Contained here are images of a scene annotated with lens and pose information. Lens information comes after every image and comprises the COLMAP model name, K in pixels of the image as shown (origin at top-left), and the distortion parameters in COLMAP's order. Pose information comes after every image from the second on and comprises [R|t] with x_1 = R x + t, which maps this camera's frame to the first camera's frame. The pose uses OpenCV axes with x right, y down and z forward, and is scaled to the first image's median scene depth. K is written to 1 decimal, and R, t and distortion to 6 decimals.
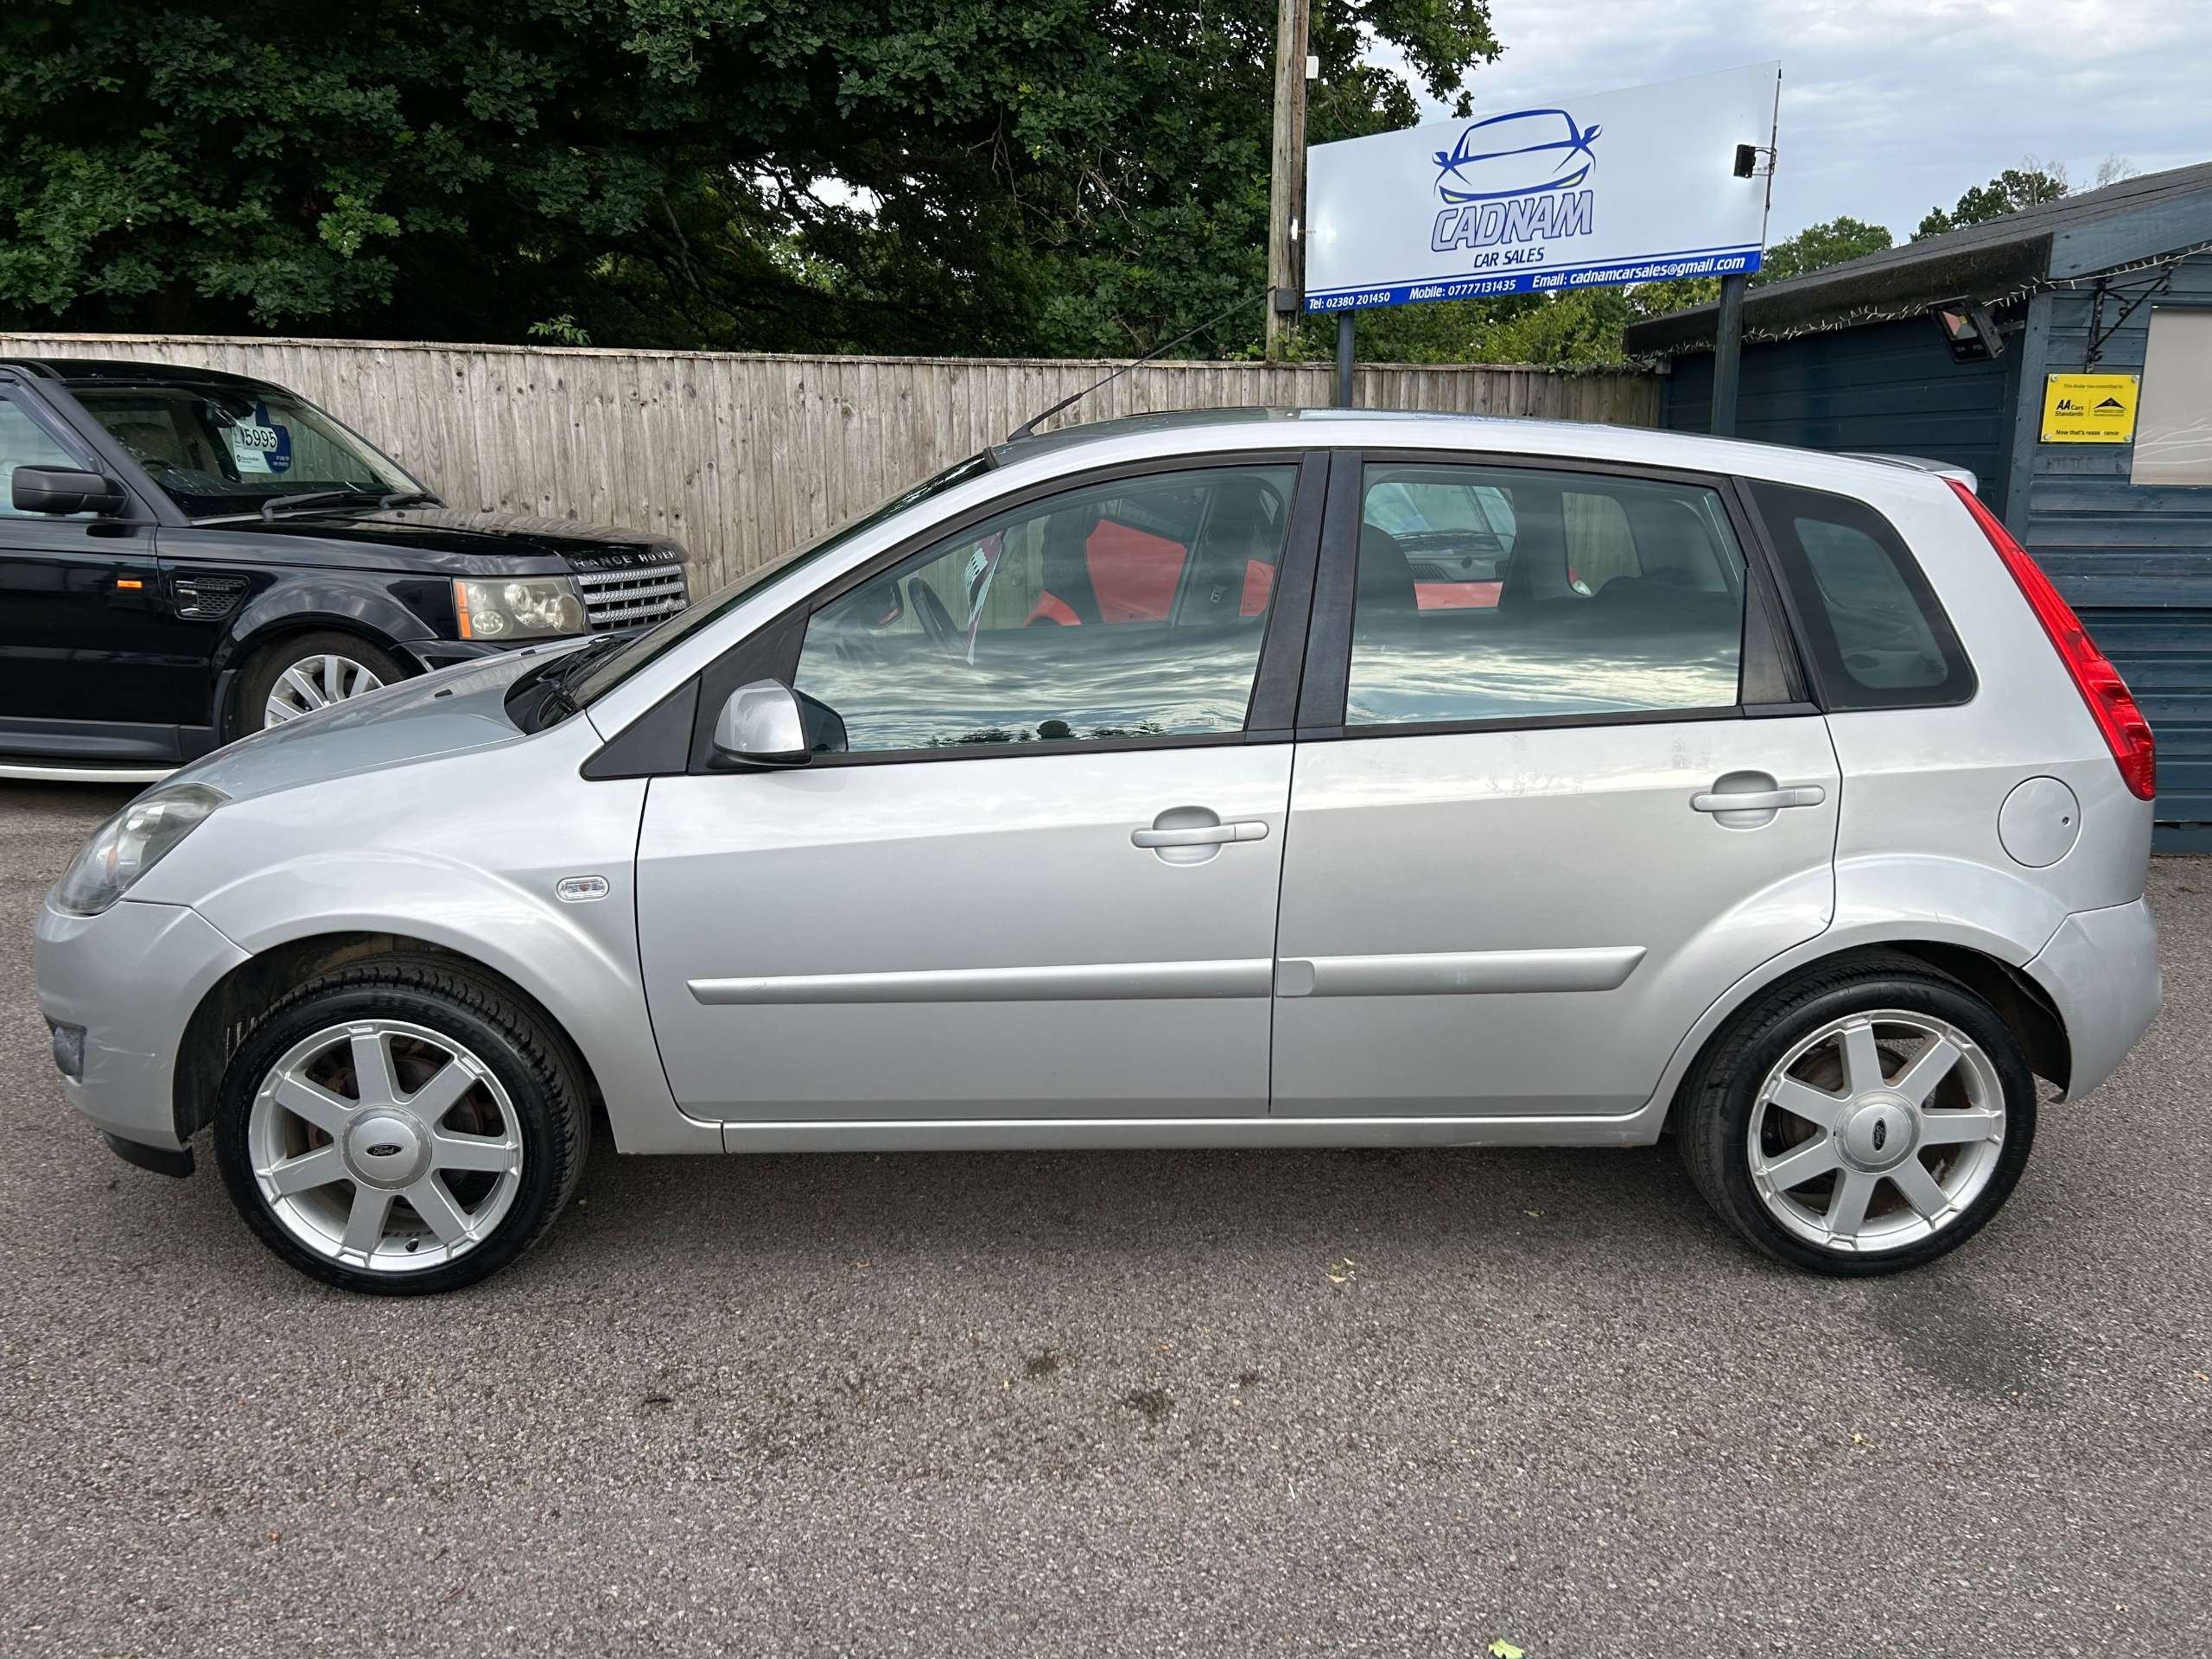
lens RADIAL K [[1677.7, 0, 1085.3], [0, 1677.7, 811.1], [0, 0, 1]] dist [0.042618, -0.041074]
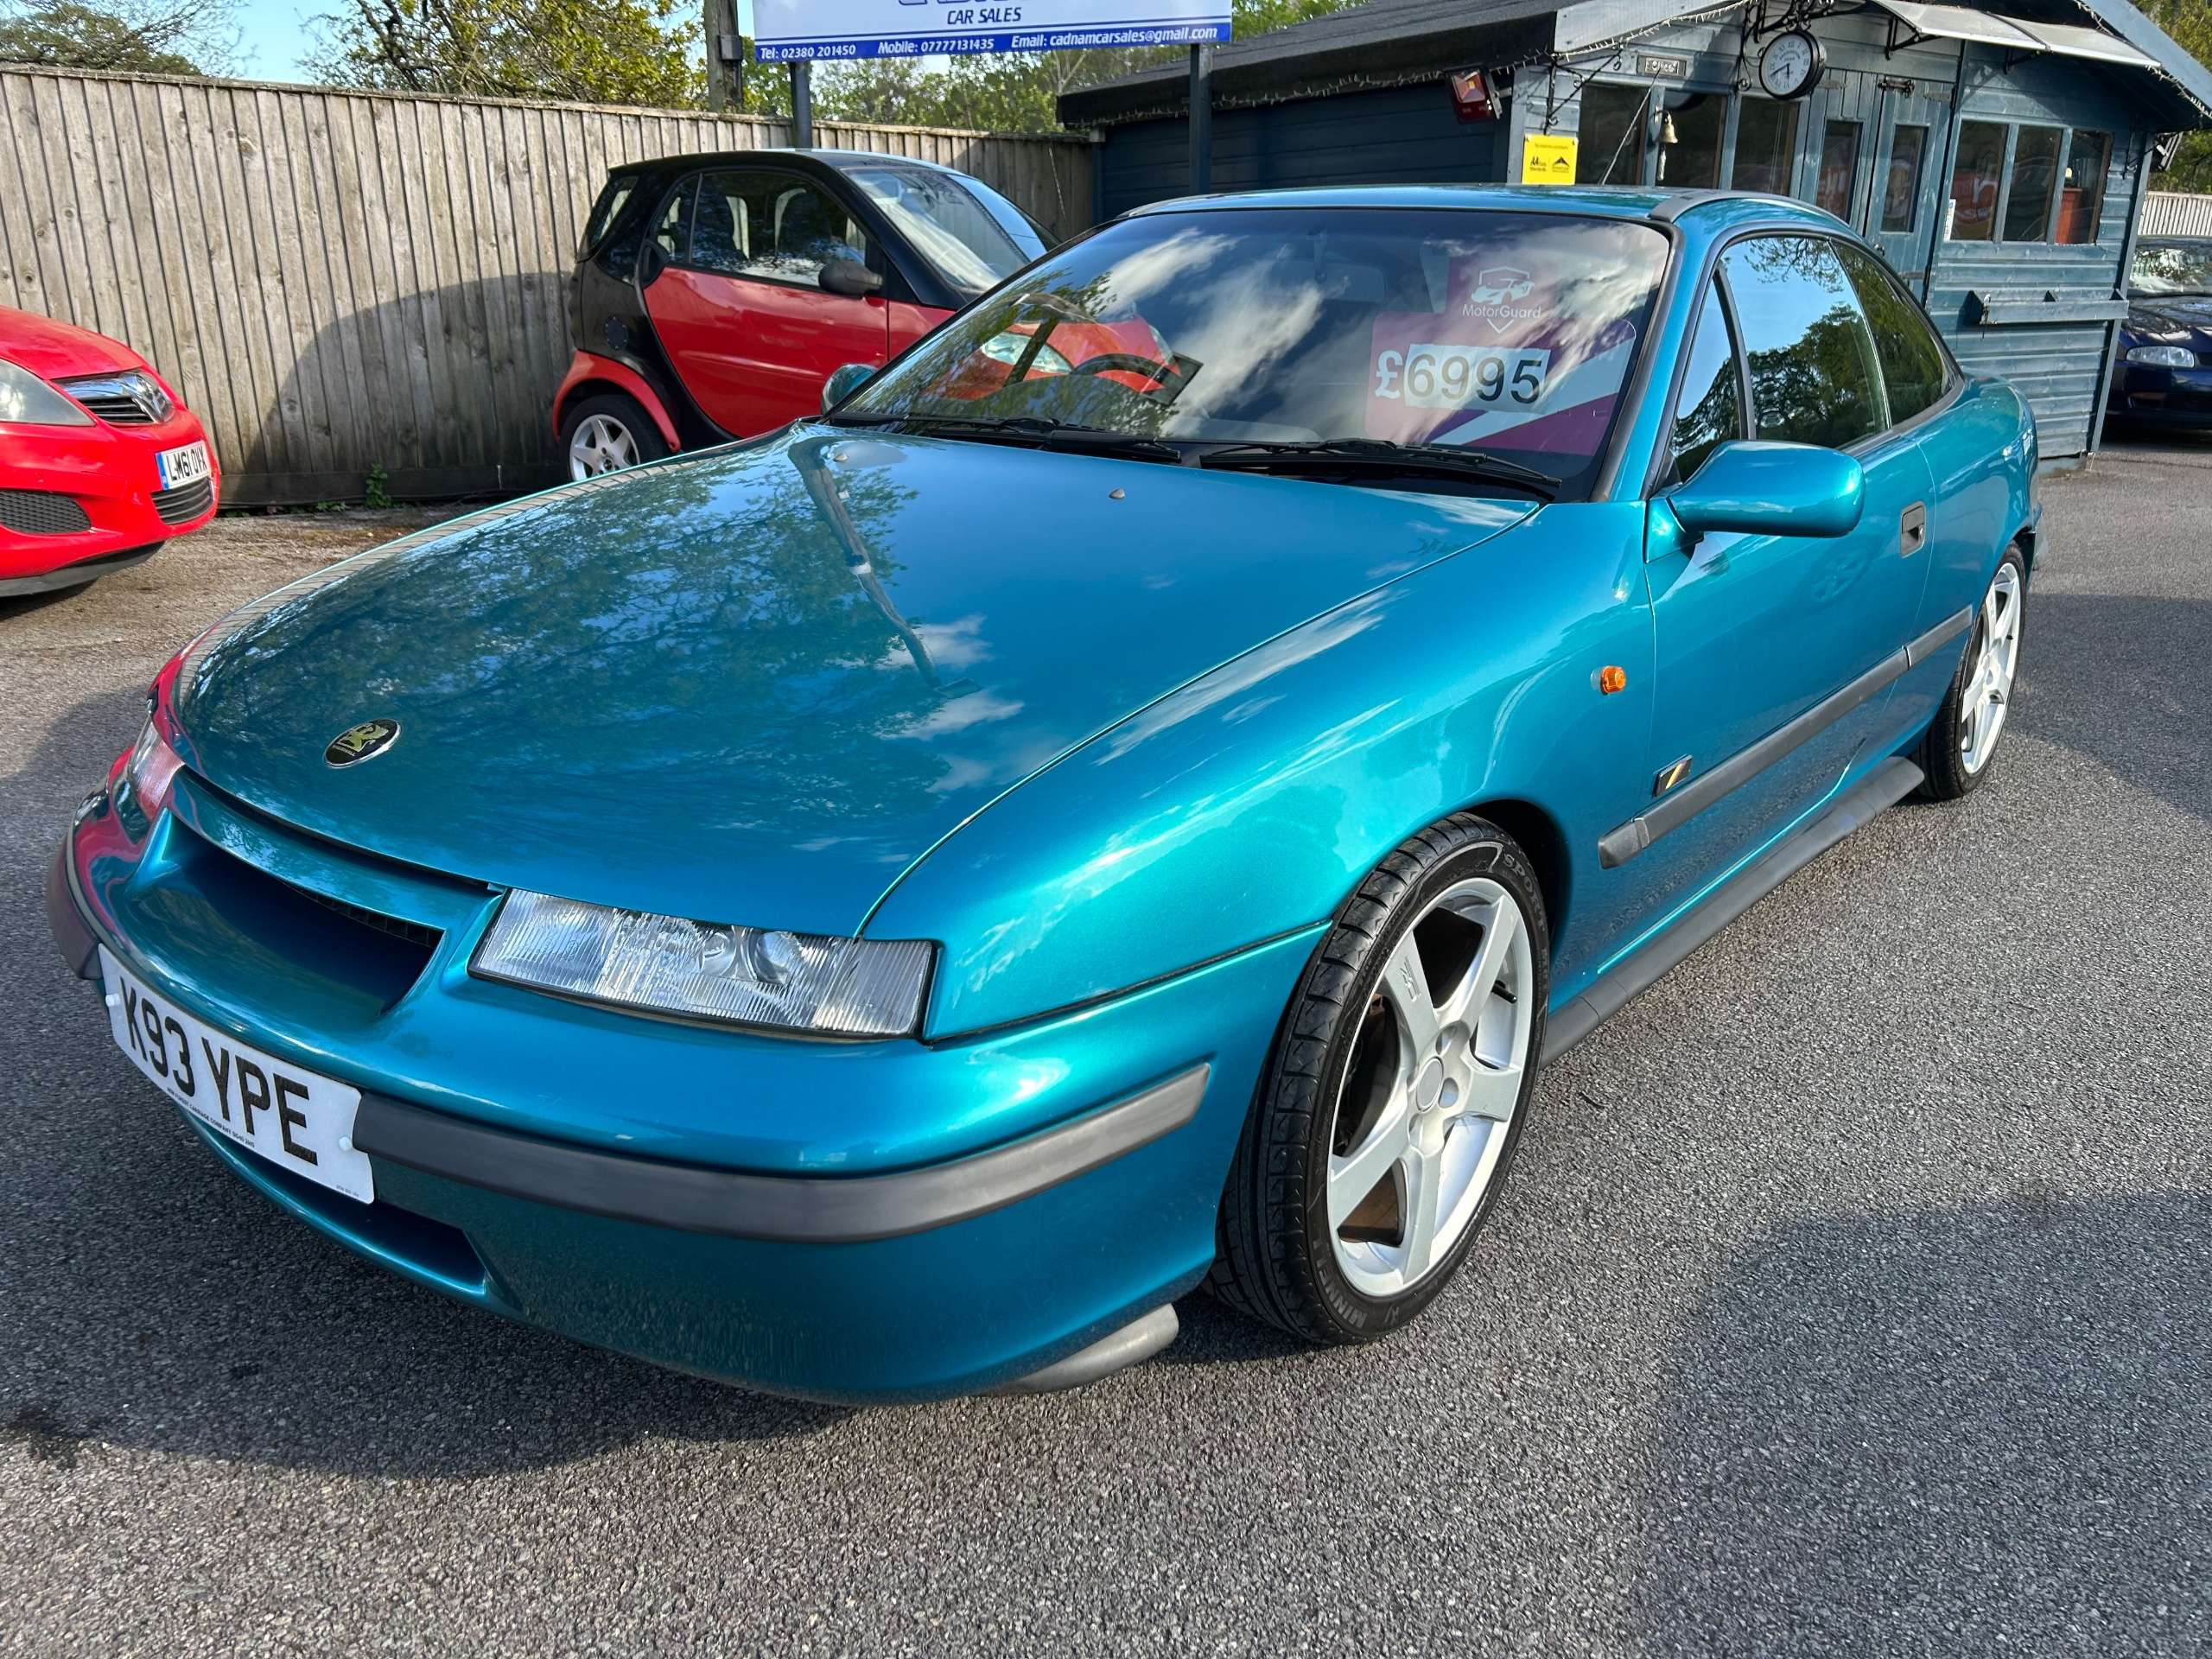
lens RADIAL K [[1677.7, 0, 1106.1], [0, 1677.7, 822.5], [0, 0, 1]] dist [0.042618, -0.041074]
pose [[0.860278, -0.156465, 0.485221, -0.262559], [0.104165, 0.985608, 0.133140, 0.030247], [-0.499070, -0.063995, 0.864196, 0.031041]]
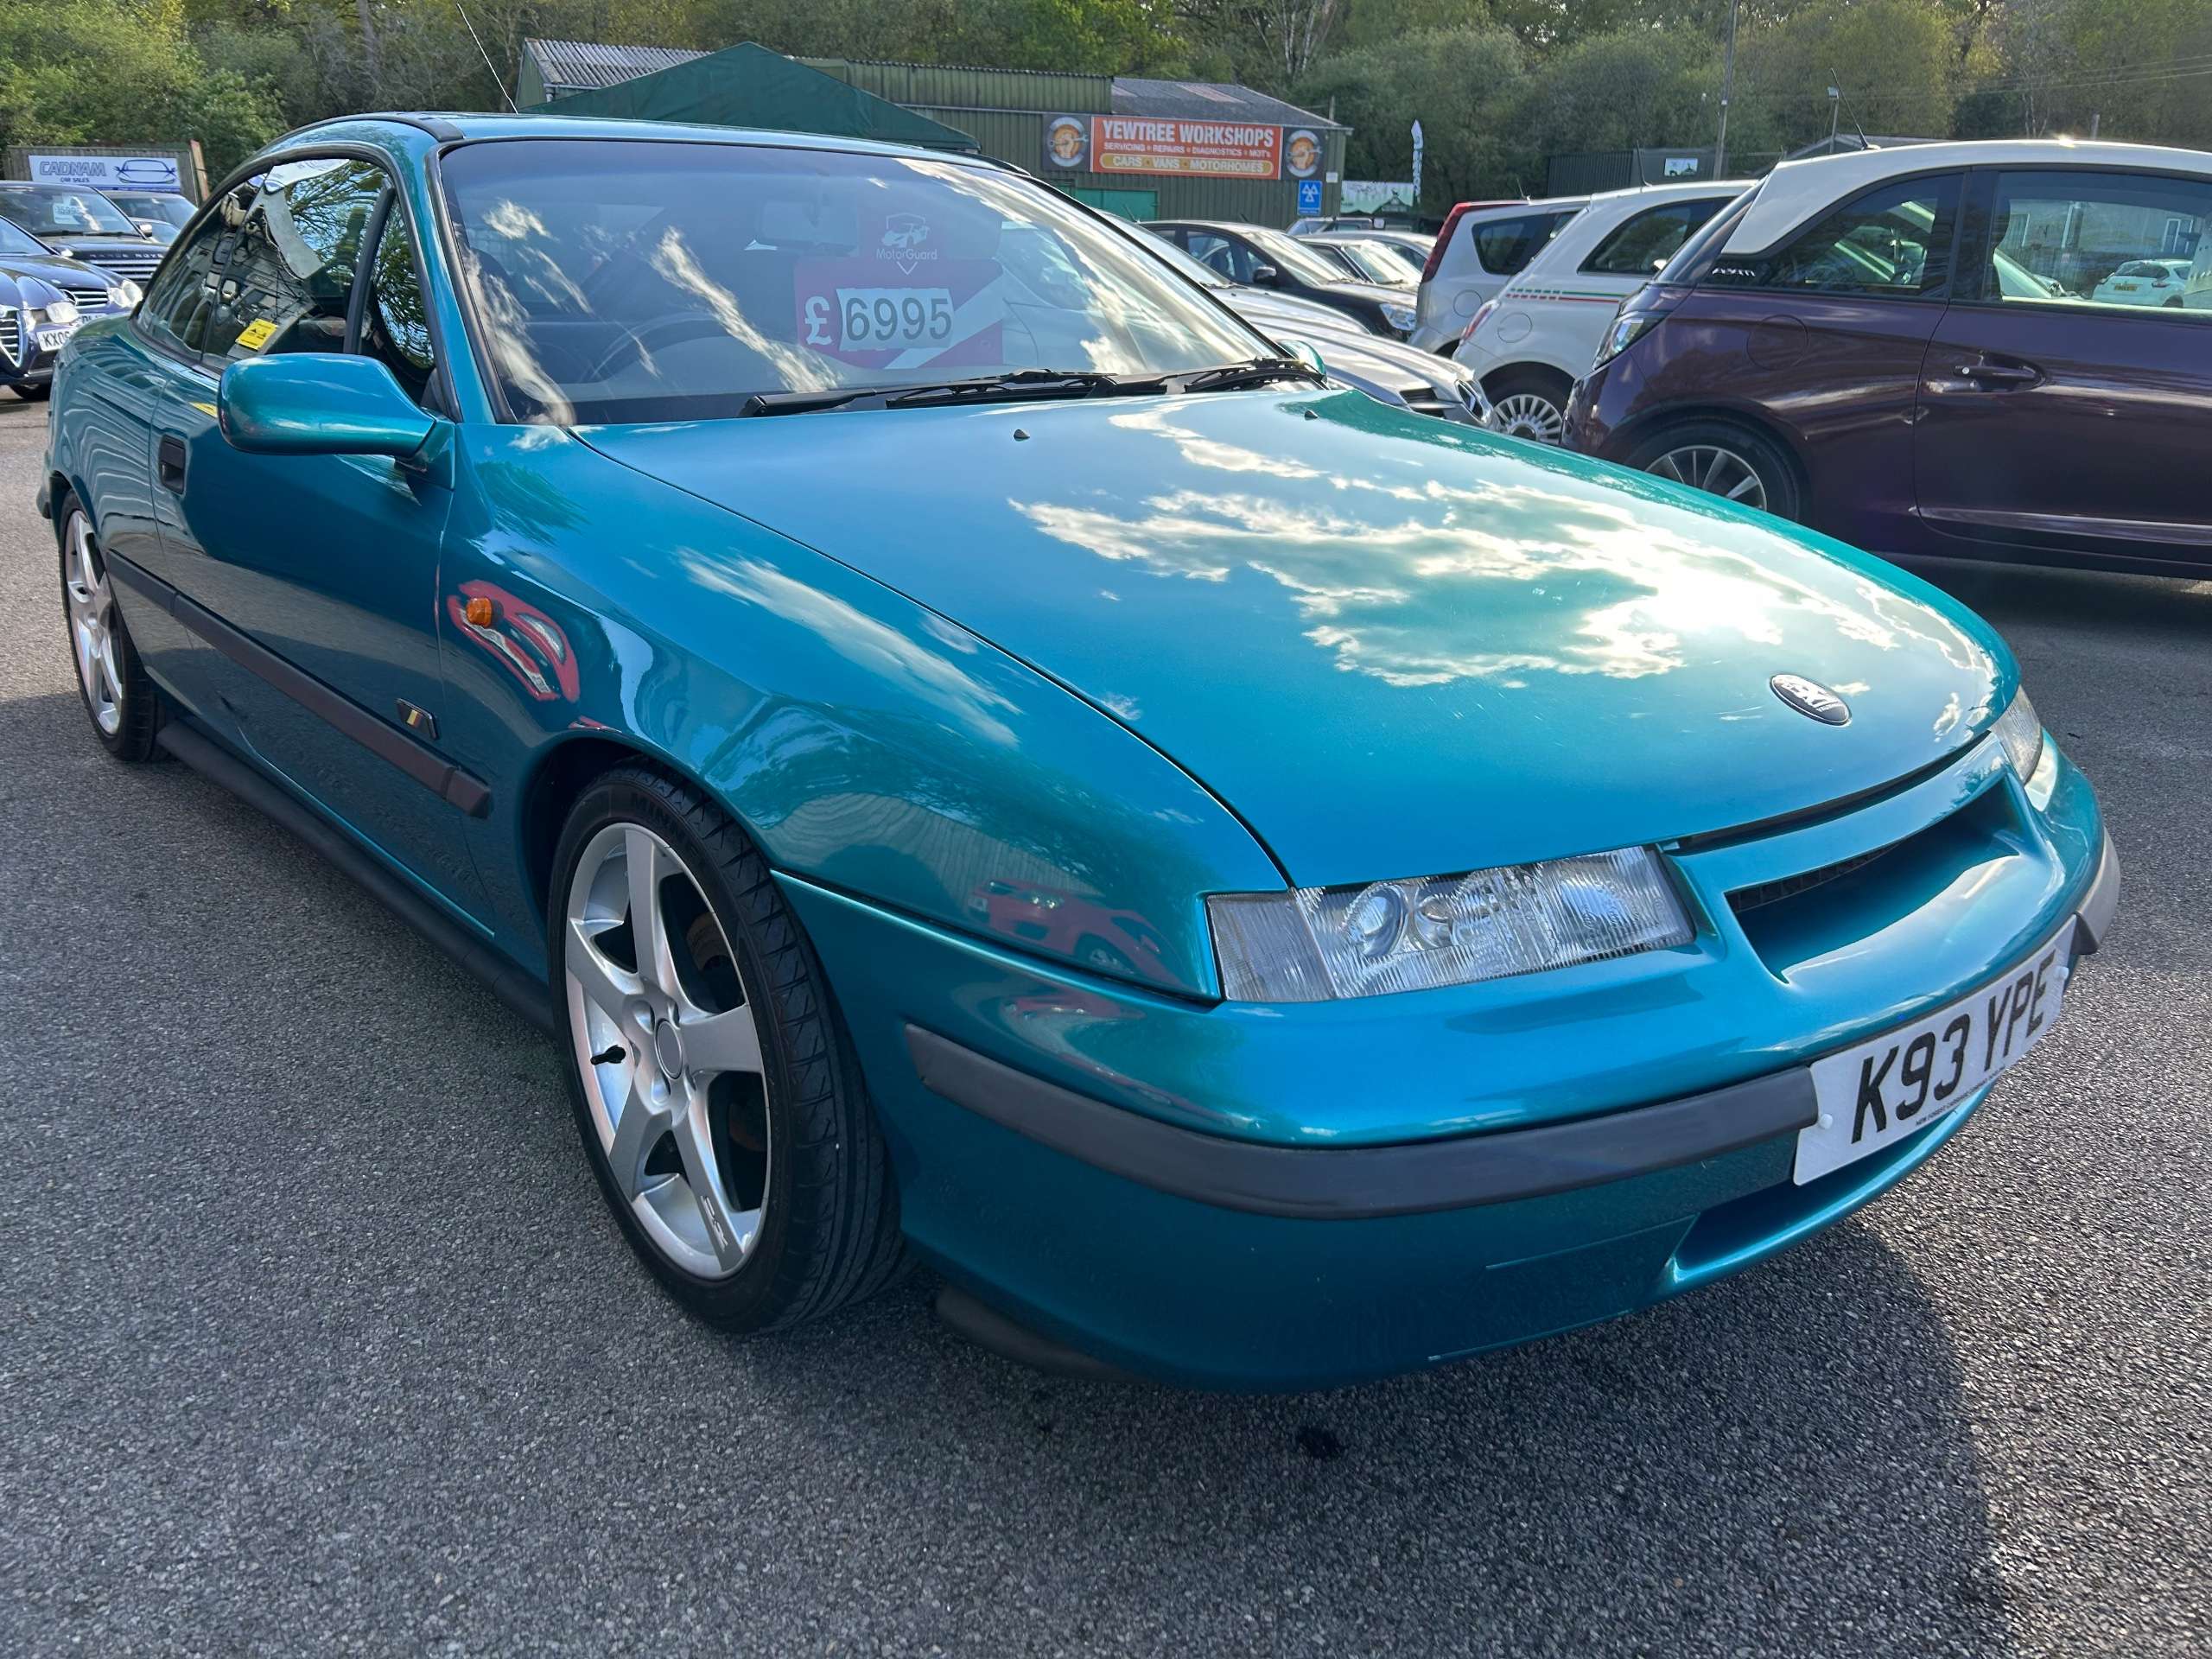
lens RADIAL K [[1677.7, 0, 1098.2], [0, 1677.7, 835.8], [0, 0, 1]] dist [0.042618, -0.041074]
pose [[-0.334686, -0.314369, 0.888345, -0.394760], [0.198651, 0.897989, 0.392624, -0.042857], [-0.921153, 0.307876, -0.238094, 0.395163]]
